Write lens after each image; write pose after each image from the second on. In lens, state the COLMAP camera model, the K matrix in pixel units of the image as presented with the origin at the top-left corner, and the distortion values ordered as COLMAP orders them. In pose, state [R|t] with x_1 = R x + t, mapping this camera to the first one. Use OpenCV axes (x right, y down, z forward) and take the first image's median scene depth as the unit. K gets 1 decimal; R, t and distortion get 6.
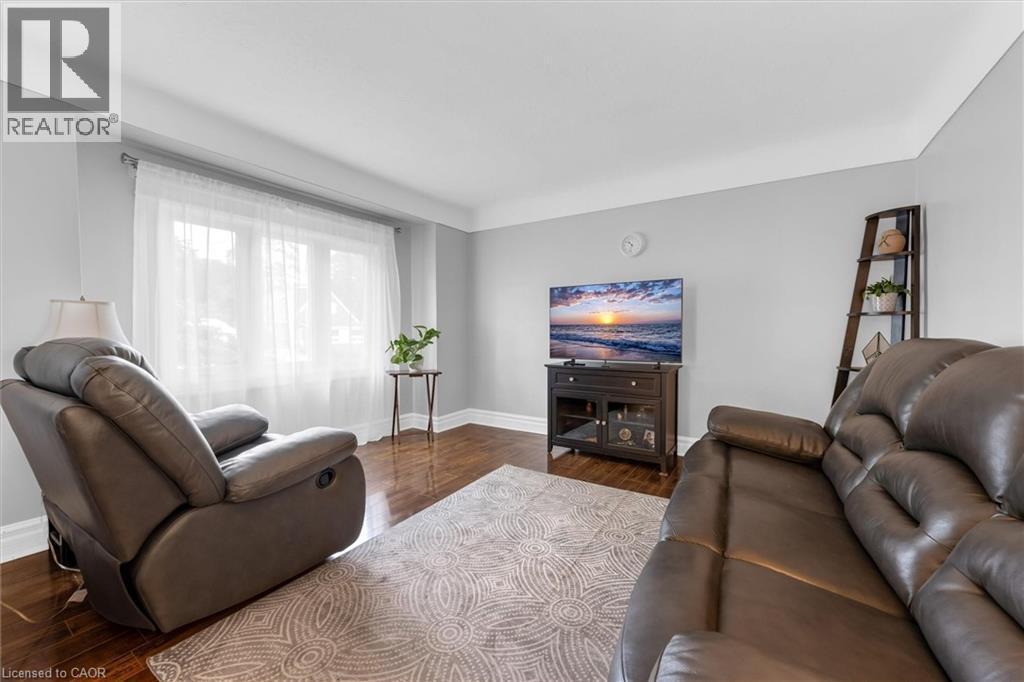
lens RADIAL K [[403.9, 0, 512.0], [0, 403.9, 341.0], [0, 0, 1]] dist [-0.000234, -0.000029]
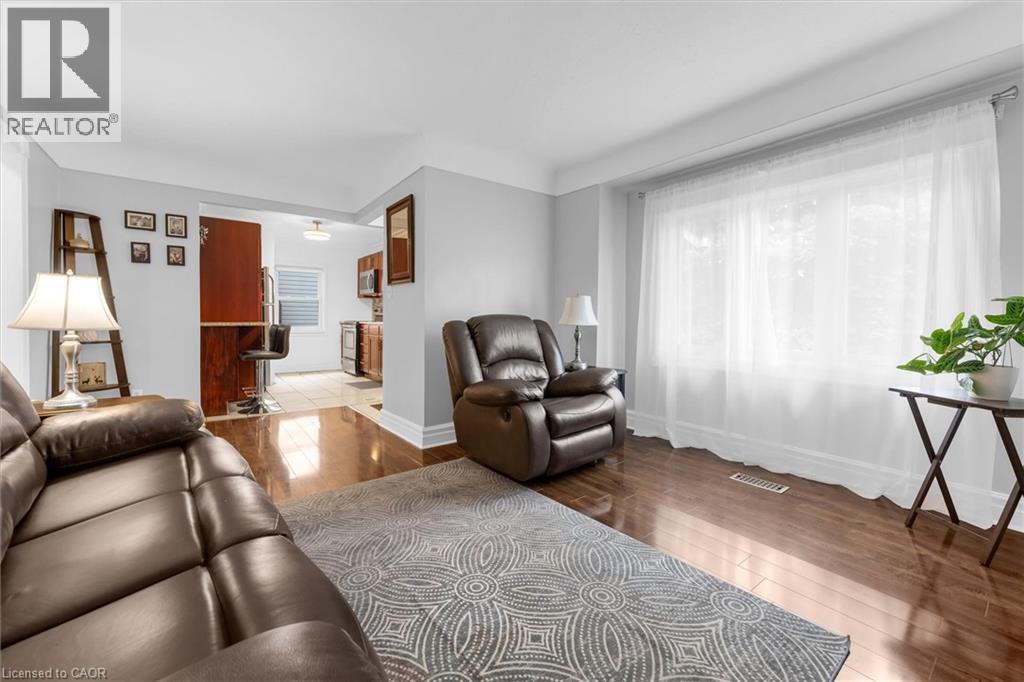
lens RADIAL K [[403.9, 0, 512.0], [0, 403.9, 341.0], [0, 0, 1]] dist [-0.000234, -0.000029]
pose [[-0.330599, 0.058066, -0.941983, 0.887798], [-0.023836, 0.997273, 0.069840, -0.028266], [0.943470, 0.045542, -0.328313, 1.545611]]
